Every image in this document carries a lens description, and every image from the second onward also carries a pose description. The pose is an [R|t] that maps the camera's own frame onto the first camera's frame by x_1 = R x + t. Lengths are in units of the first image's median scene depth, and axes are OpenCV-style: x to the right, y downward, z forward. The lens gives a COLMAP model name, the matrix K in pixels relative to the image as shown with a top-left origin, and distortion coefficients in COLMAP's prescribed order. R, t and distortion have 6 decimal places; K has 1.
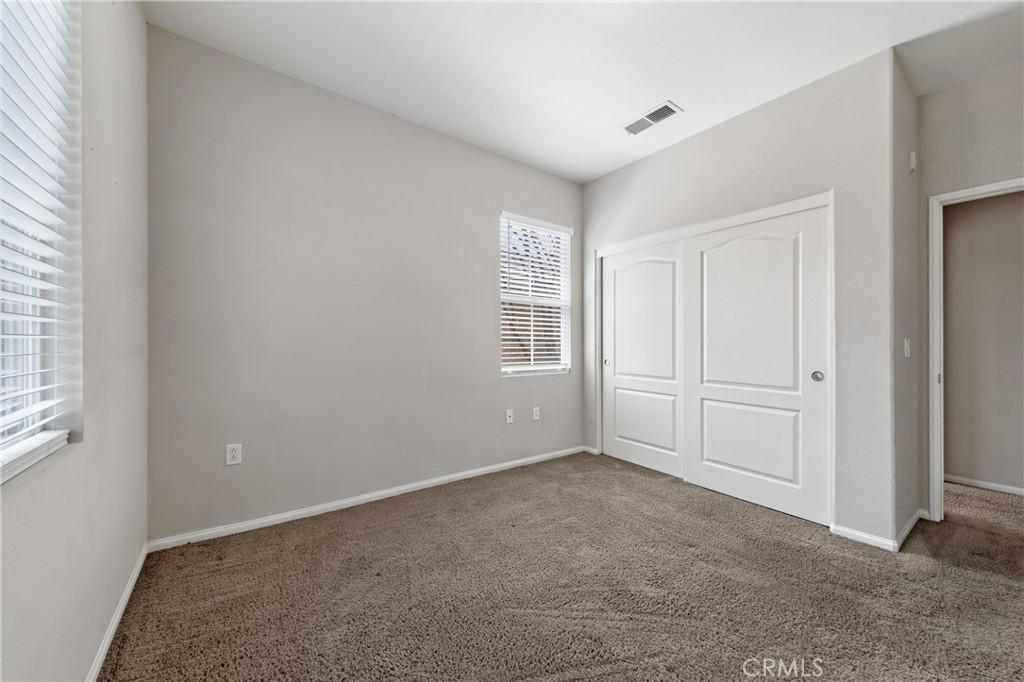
lens RADIAL K [[368.9, 0, 510.9], [0, 368.9, 342.5], [0, 0, 1]] dist [0.012229, 0.000095]
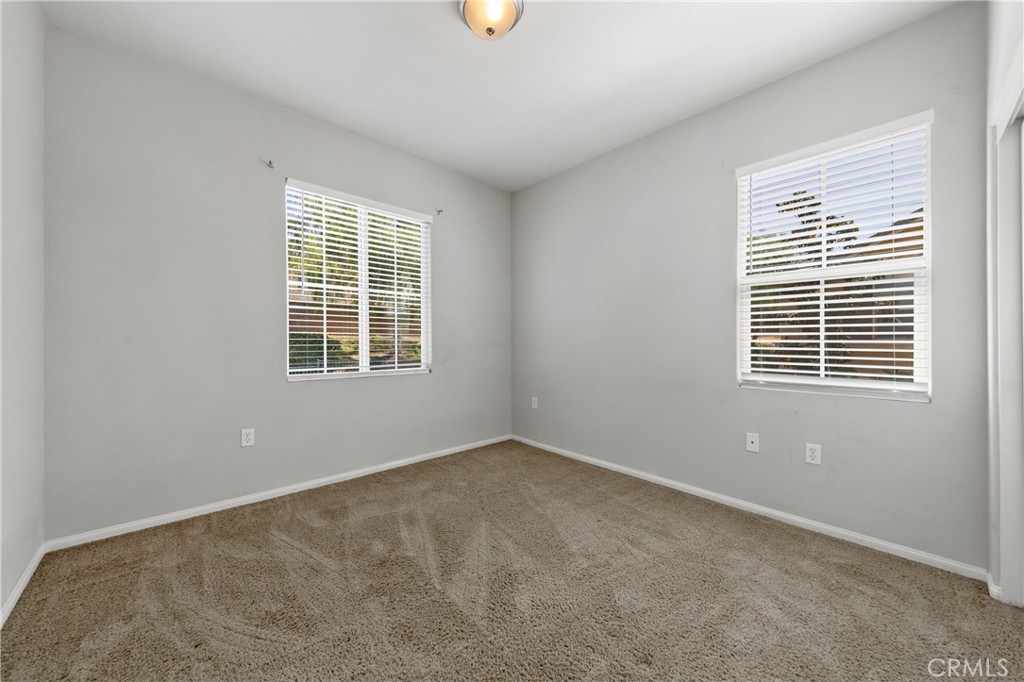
lens RADIAL K [[368.9, 0, 507.8], [0, 368.9, 337.8], [0, 0, 1]] dist [0.012229, 0.000095]
pose [[0.109011, -0.011000, -0.993980, 0.645297], [0.006273, 0.999926, -0.010378, -0.002127], [0.994021, -0.005104, 0.109072, 0.413095]]
